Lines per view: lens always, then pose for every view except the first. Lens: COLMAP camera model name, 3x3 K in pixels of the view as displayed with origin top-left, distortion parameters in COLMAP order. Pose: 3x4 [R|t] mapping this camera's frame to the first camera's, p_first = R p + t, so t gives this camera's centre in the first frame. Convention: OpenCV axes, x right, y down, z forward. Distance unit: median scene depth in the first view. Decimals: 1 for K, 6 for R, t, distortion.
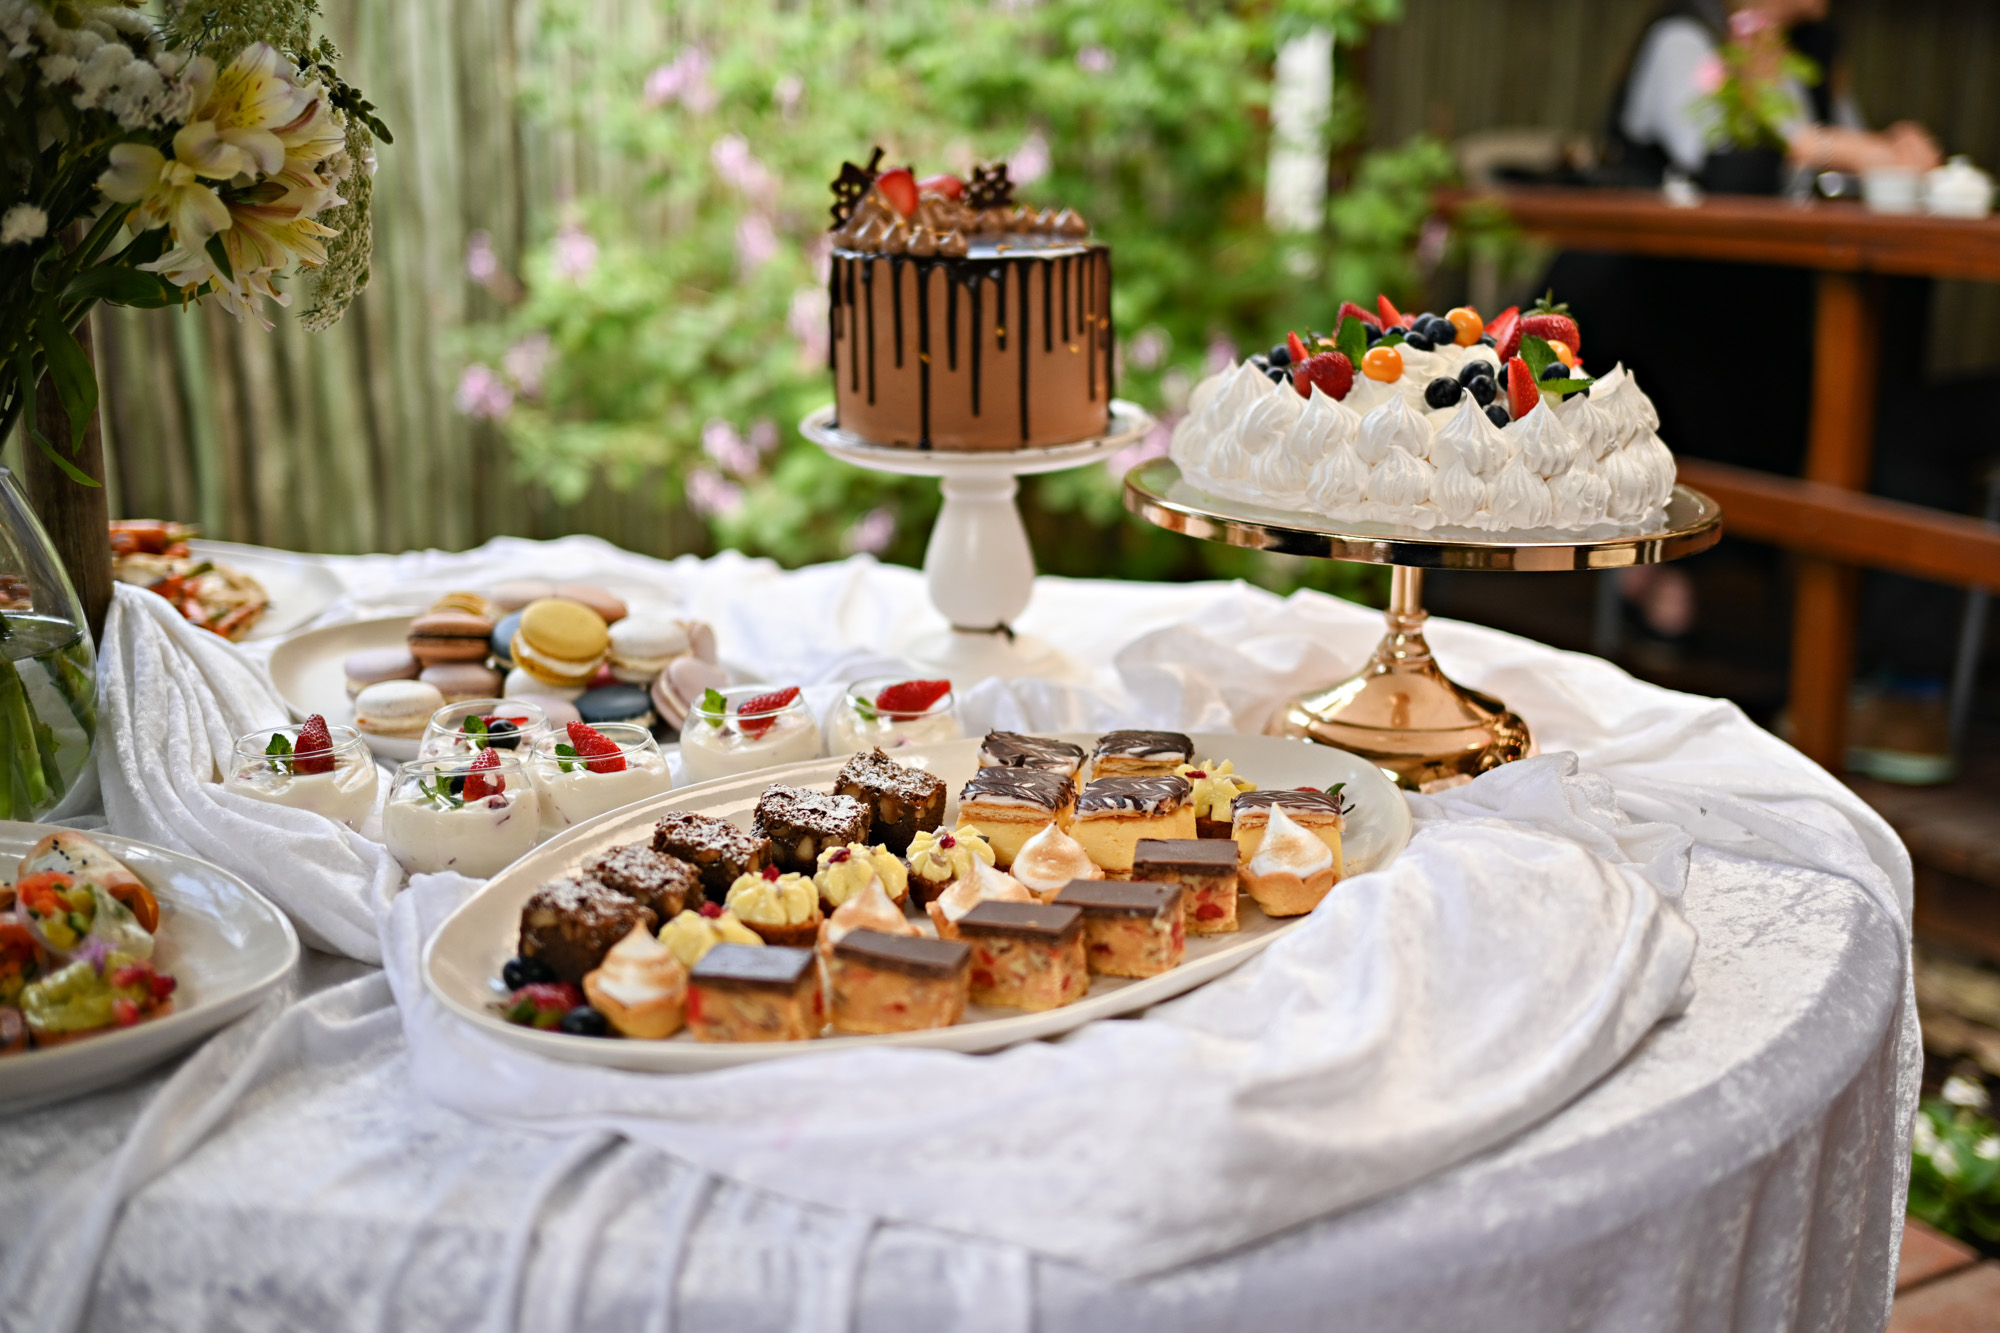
lens RADIAL K [[2262.7, 0, 994.9], [0, 2262.7, 665.4], [0, 0, 1]] dist [-0.026088, 0.000000]
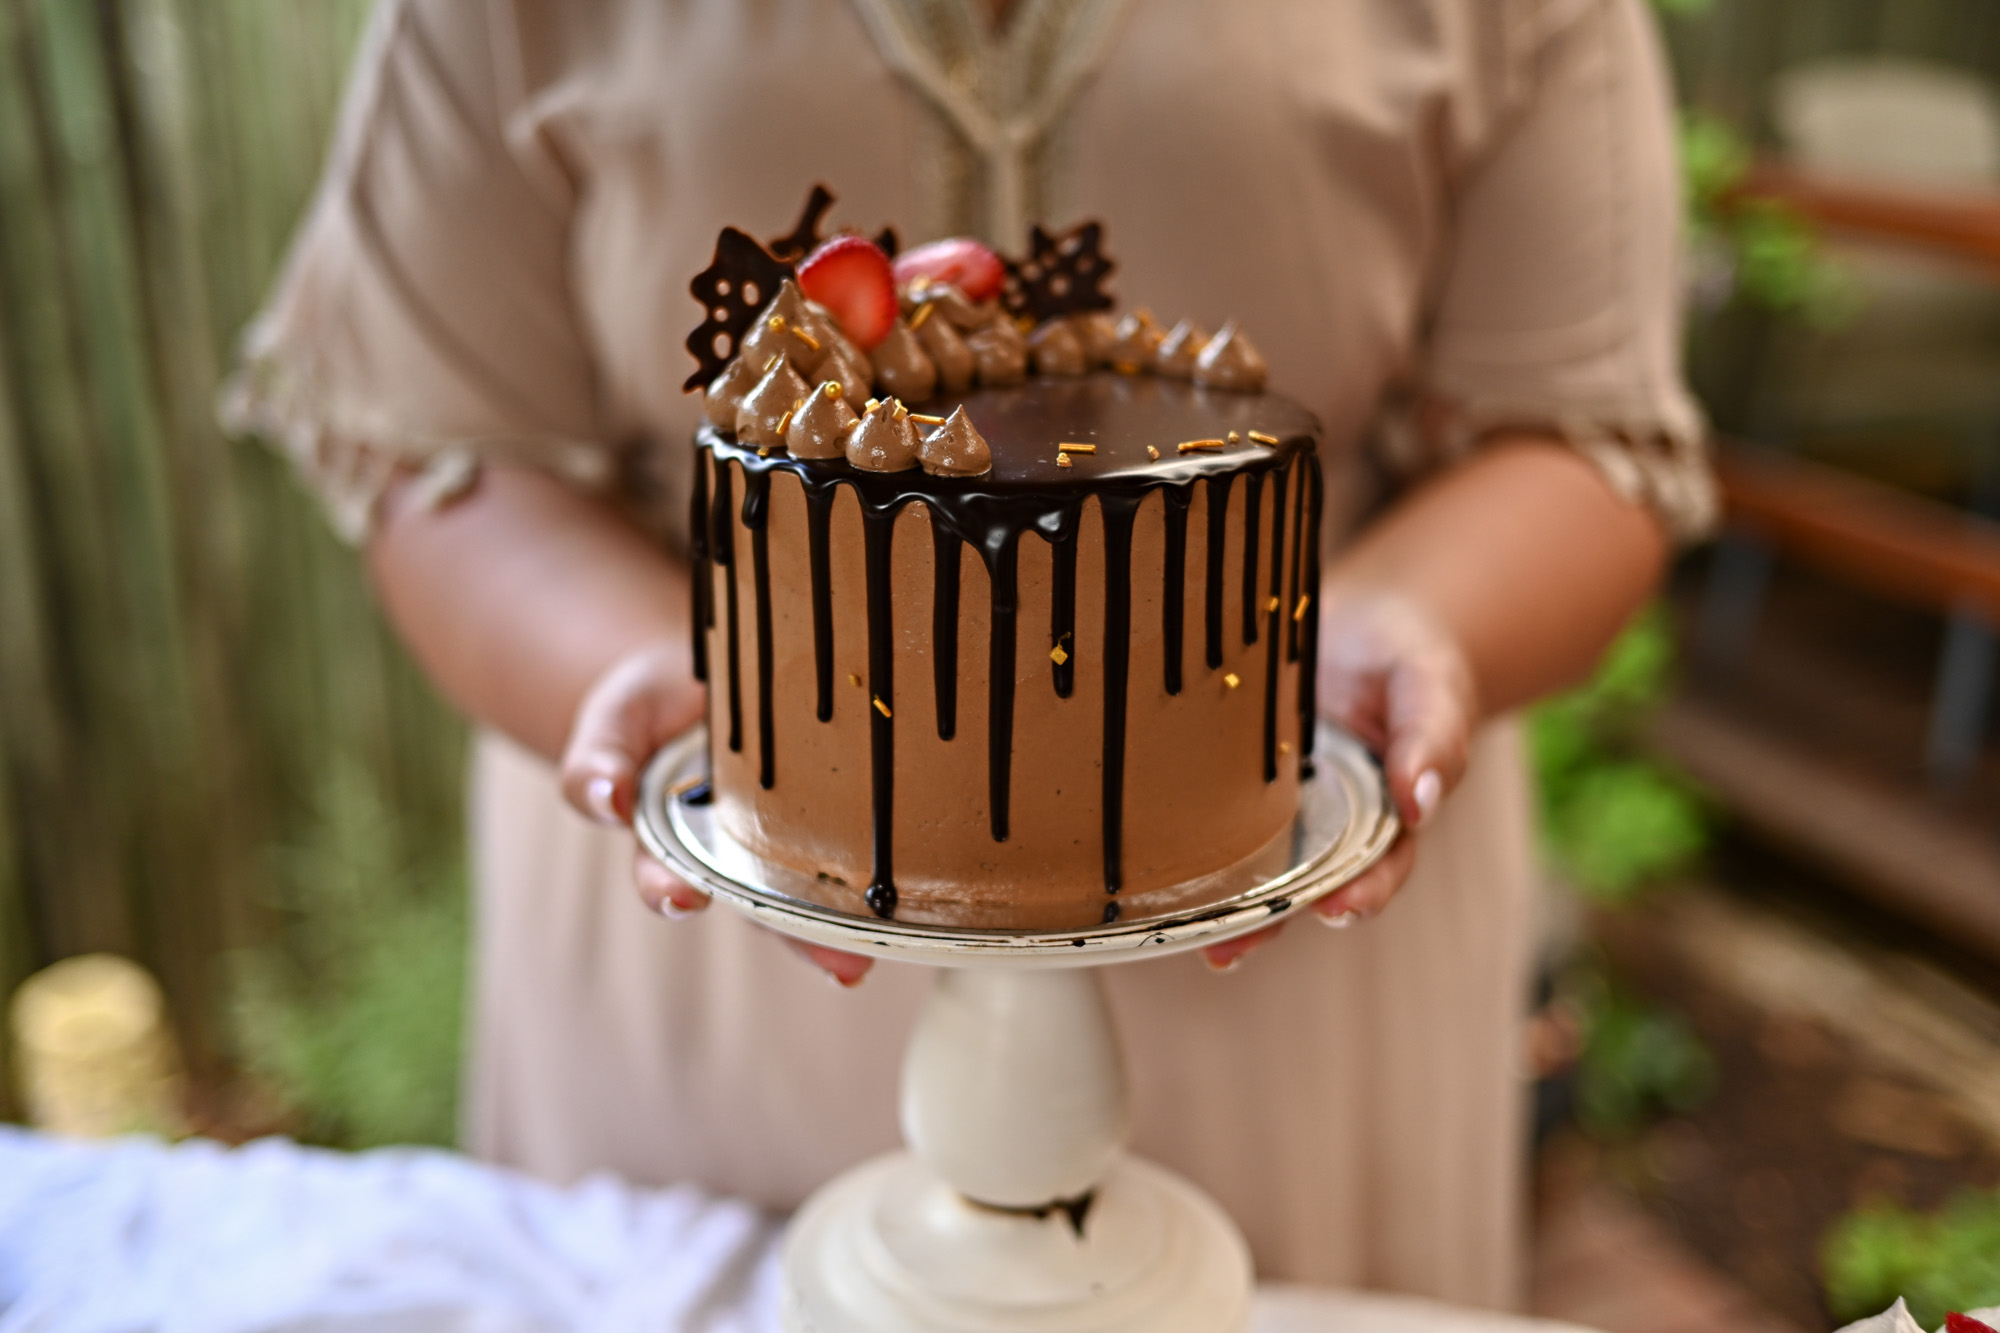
lens RADIAL K [[2262.7, 0, 1007.1], [0, 2262.7, 668.7], [0, 0, 1]] dist [-0.026088, 0.000000]
pose [[0.998147, 0.030834, -0.052456, 0.014517], [-0.028733, 0.998773, 0.040332, -0.158528], [0.053635, -0.038750, 0.997808, 0.565830]]
